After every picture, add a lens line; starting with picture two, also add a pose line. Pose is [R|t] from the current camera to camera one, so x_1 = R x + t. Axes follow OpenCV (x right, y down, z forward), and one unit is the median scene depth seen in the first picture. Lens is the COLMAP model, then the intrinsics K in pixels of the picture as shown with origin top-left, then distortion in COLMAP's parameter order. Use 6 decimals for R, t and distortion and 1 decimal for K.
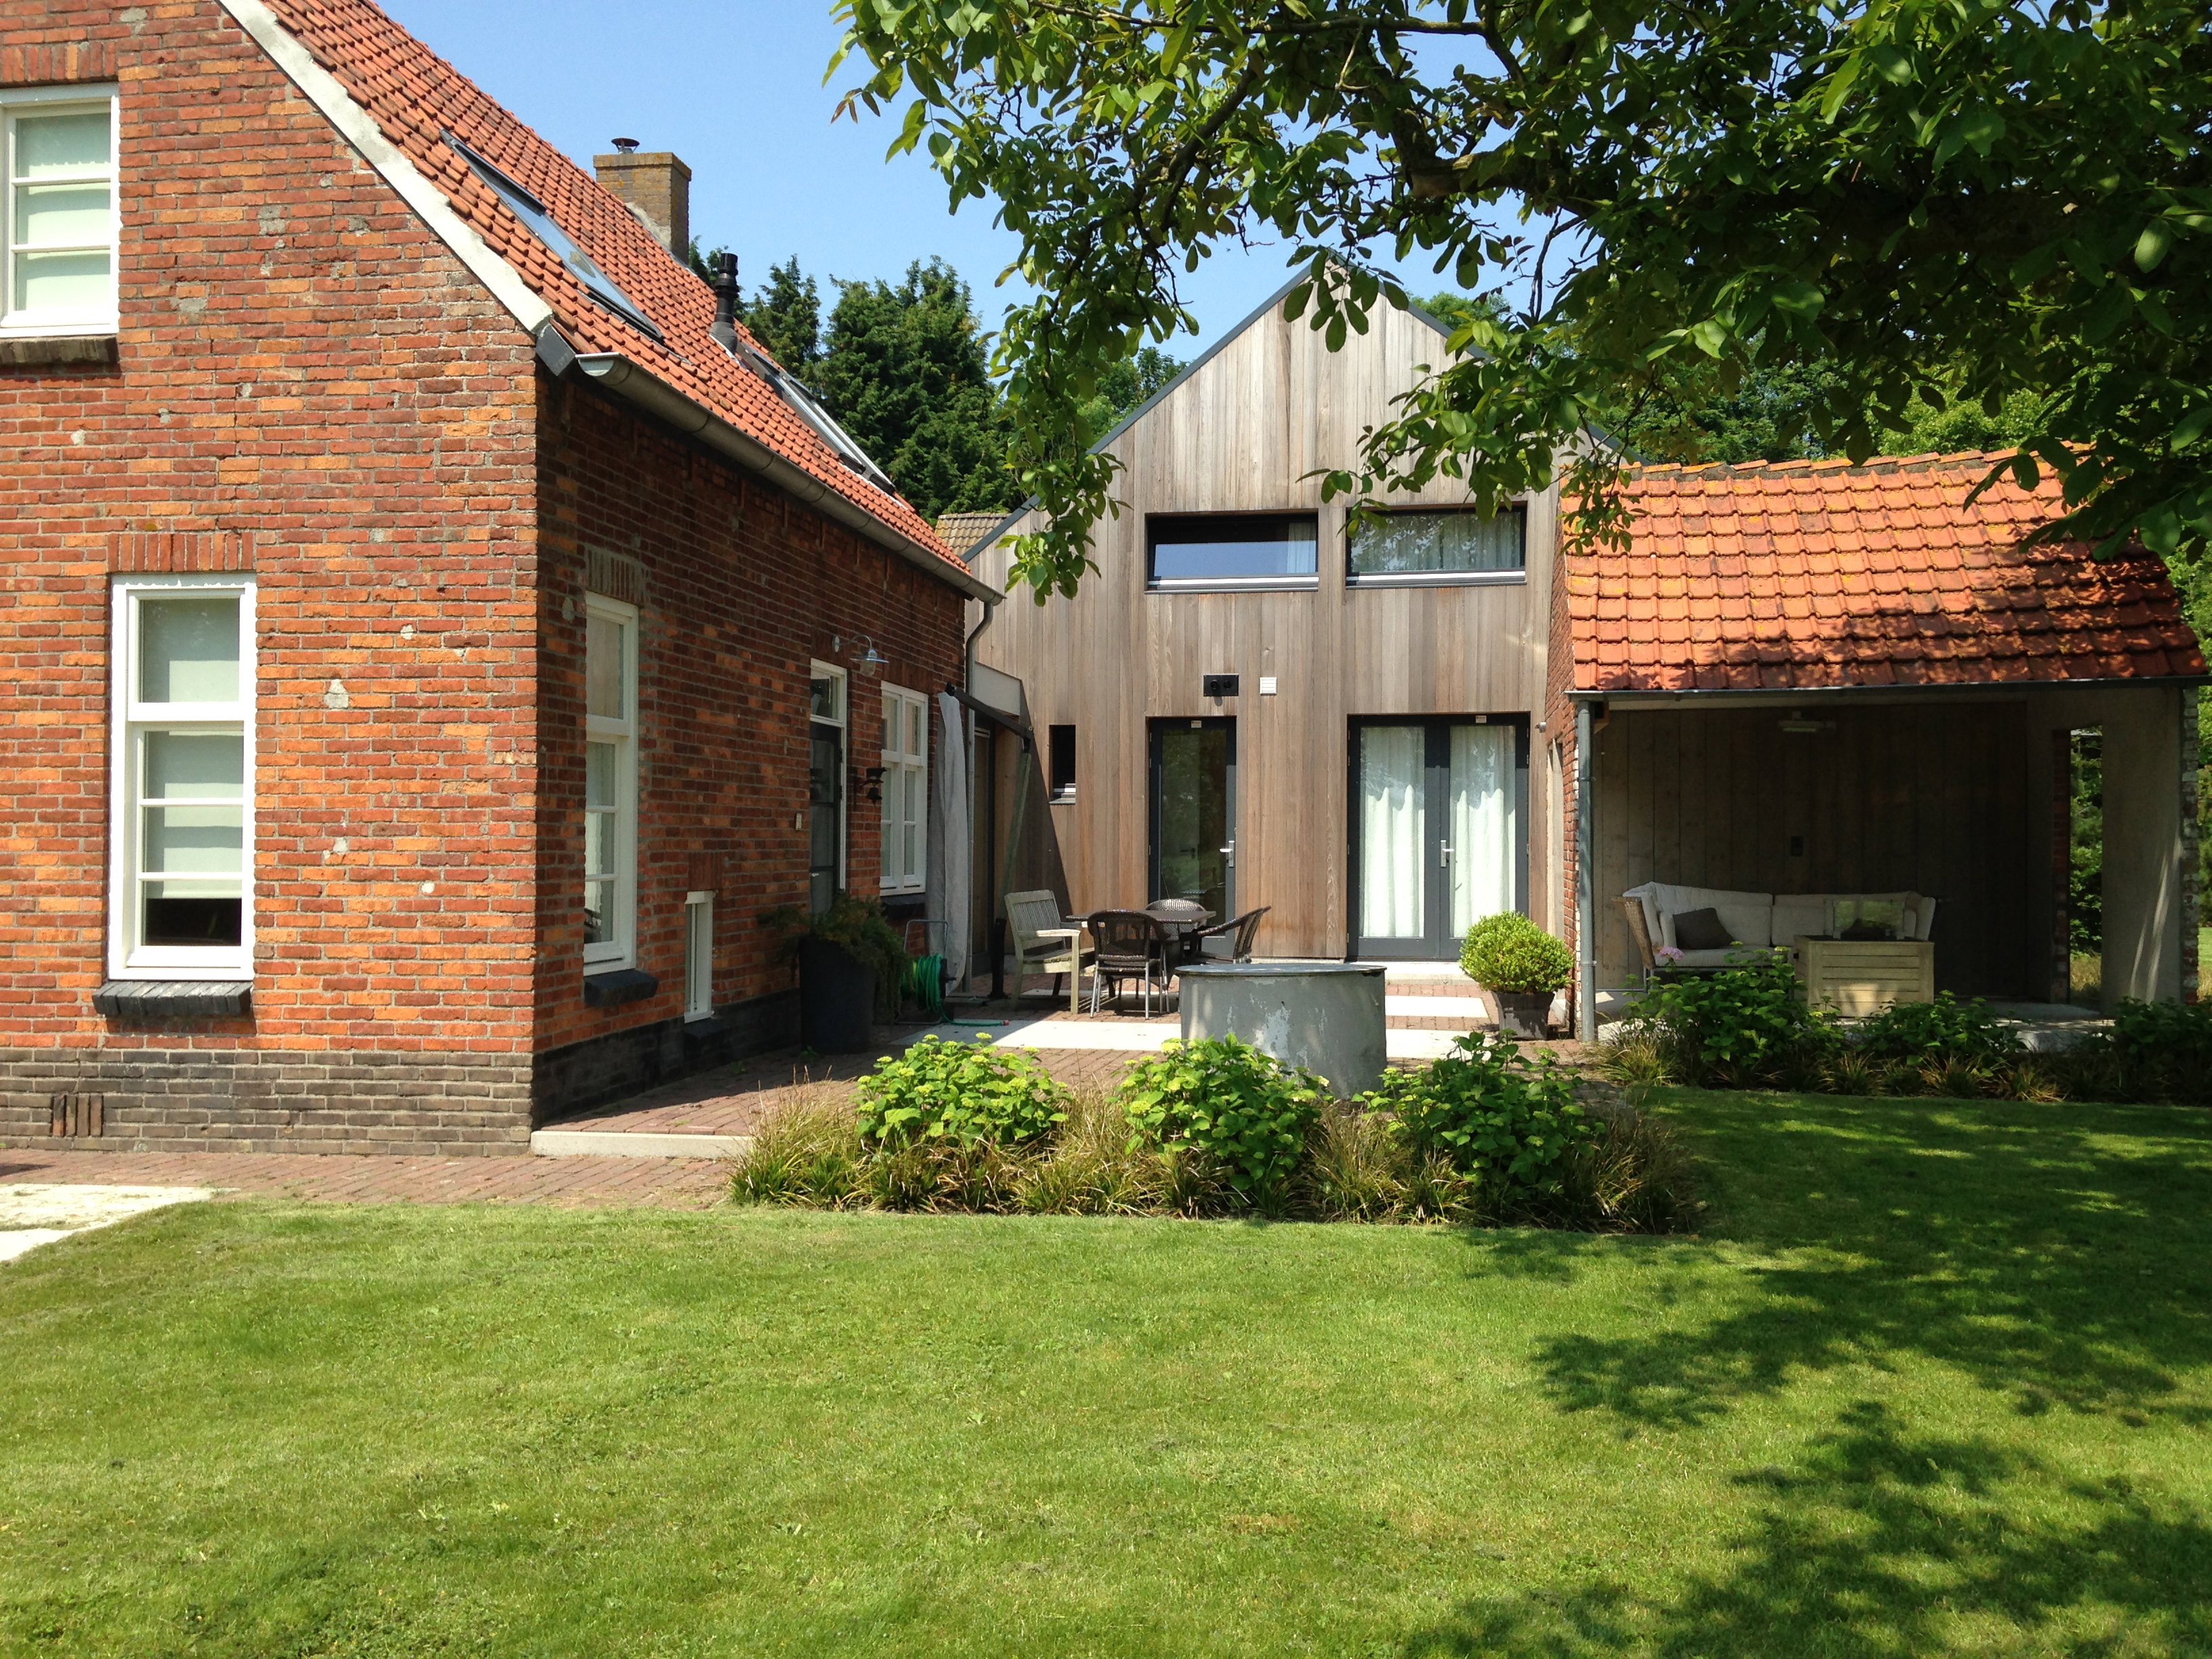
lens RADIAL K [[2072.1, 0, 1092.7], [0, 2072.1, 809.4], [0, 0, 1]] dist [0.216863, -0.401271]
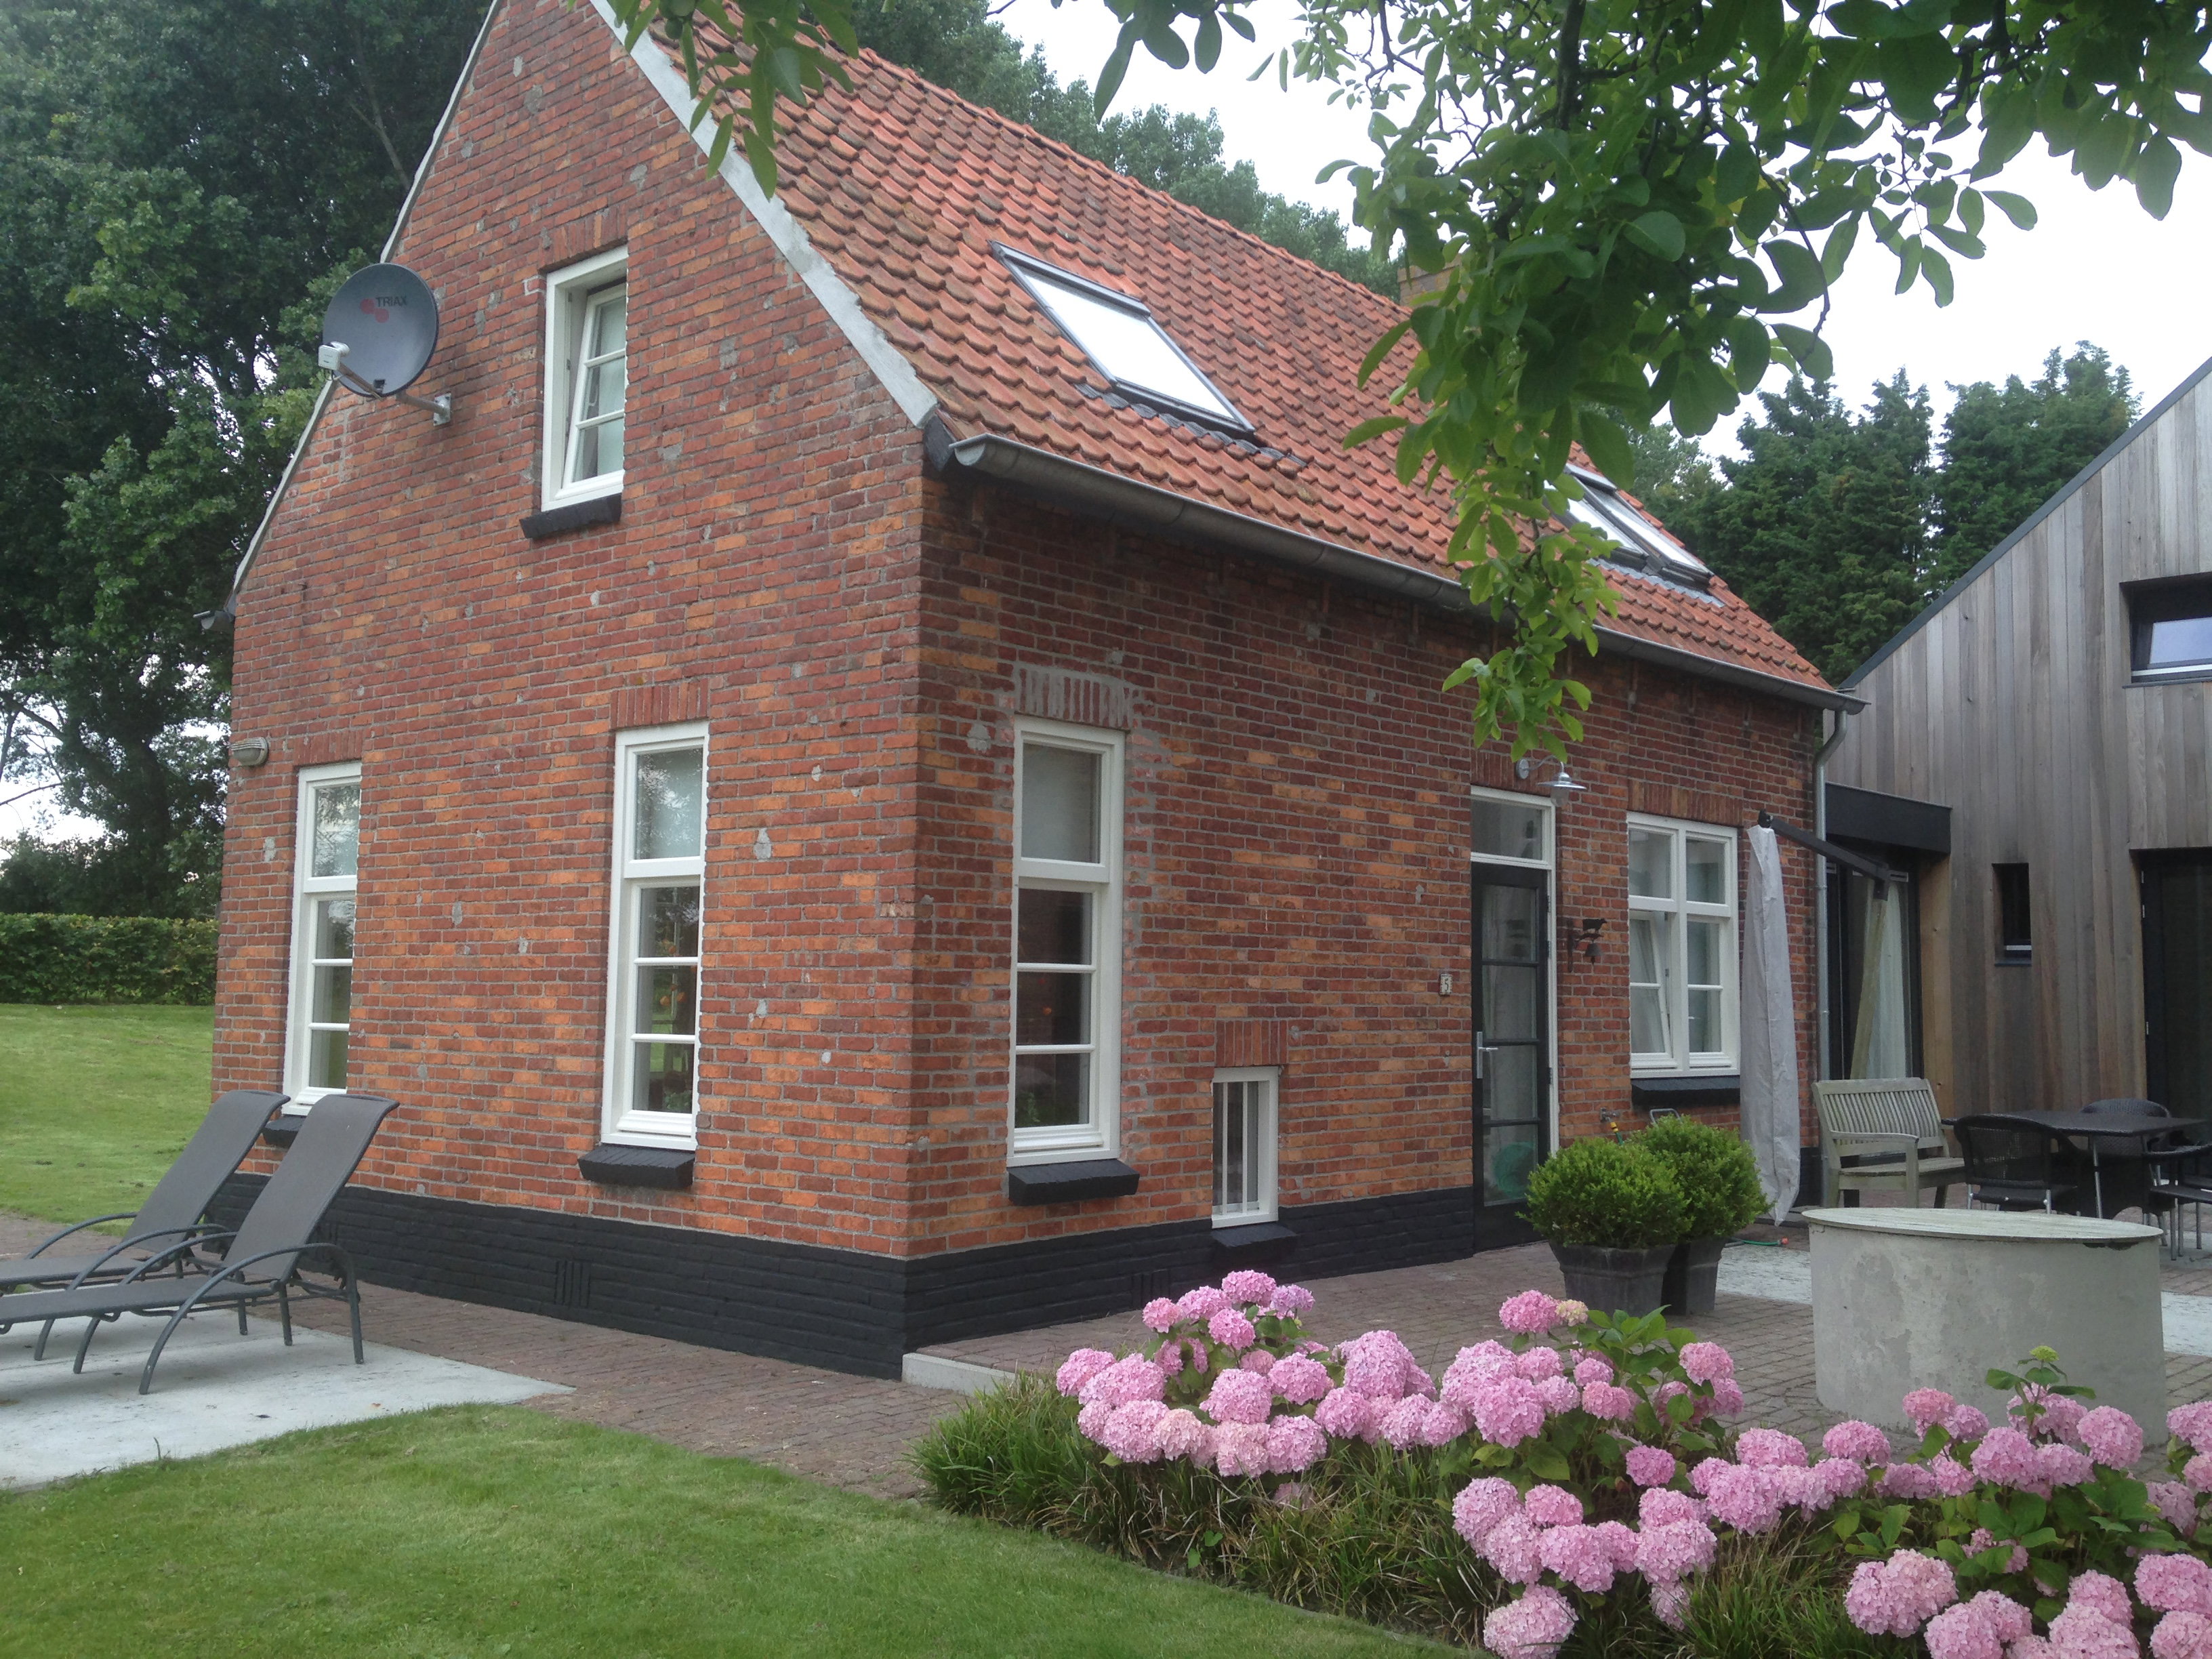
lens RADIAL K [[2017.6, 0, 1075.8], [0, 2017.6, 817.9], [0, 0, 1]] dist [0.176007, -0.221767]
pose [[0.837425, -0.036065, -0.545362, 0.234775], [-0.003331, 0.997465, -0.071079, -0.002925], [0.546543, 0.061340, 0.835182, 0.322479]]
